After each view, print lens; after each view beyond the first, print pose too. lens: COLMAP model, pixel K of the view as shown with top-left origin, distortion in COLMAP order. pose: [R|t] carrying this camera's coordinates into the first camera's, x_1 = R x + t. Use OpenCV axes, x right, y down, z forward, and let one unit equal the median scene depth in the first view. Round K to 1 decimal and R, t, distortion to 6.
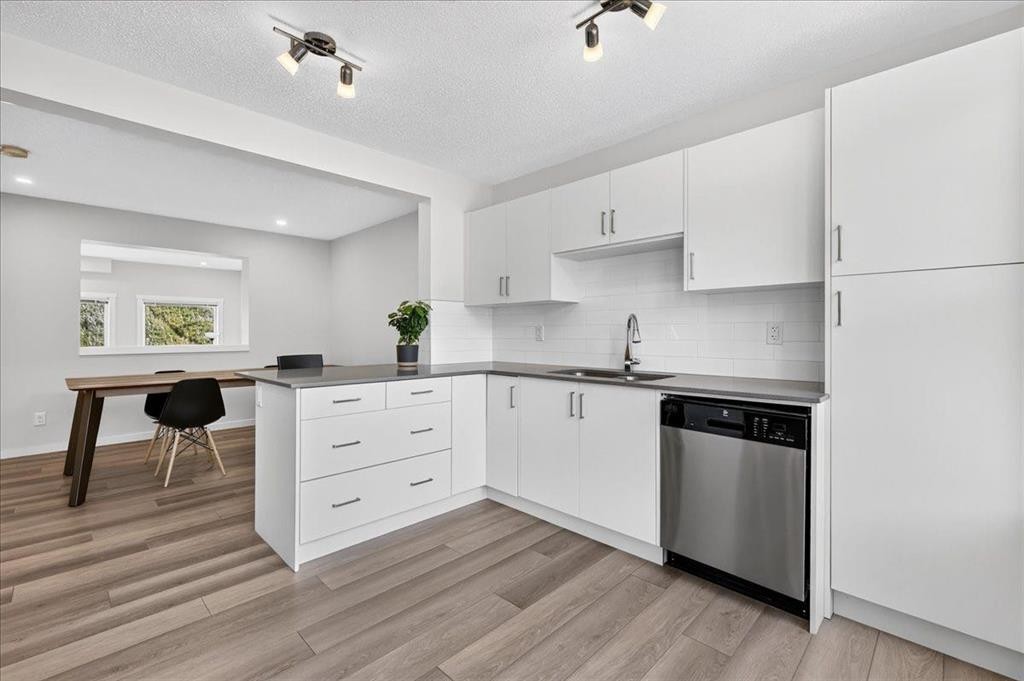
lens RADIAL K [[449.1, 0, 509.8], [0, 449.1, 332.7], [0, 0, 1]] dist [0.001412, 0.000288]
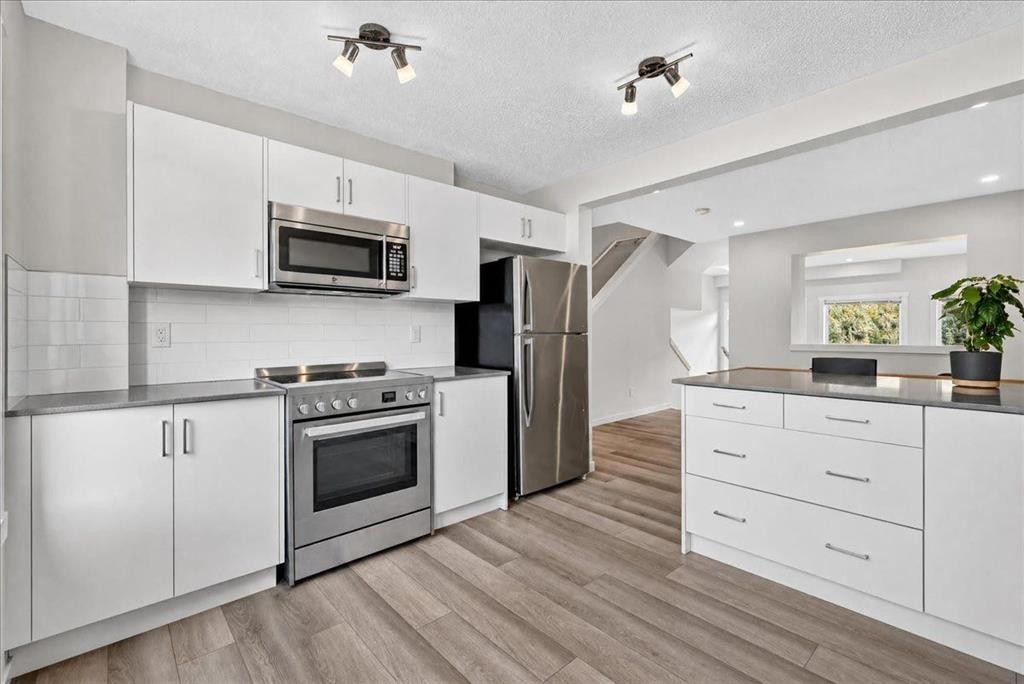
lens RADIAL K [[449.1, 0, 509.8], [0, 449.1, 334.2], [0, 0, 1]] dist [0.001412, 0.000288]
pose [[-0.061687, 0.003046, -0.998091, 0.558433], [0.003298, 0.999991, 0.002848, 0.001229], [0.998090, -0.003116, -0.061696, 0.584579]]
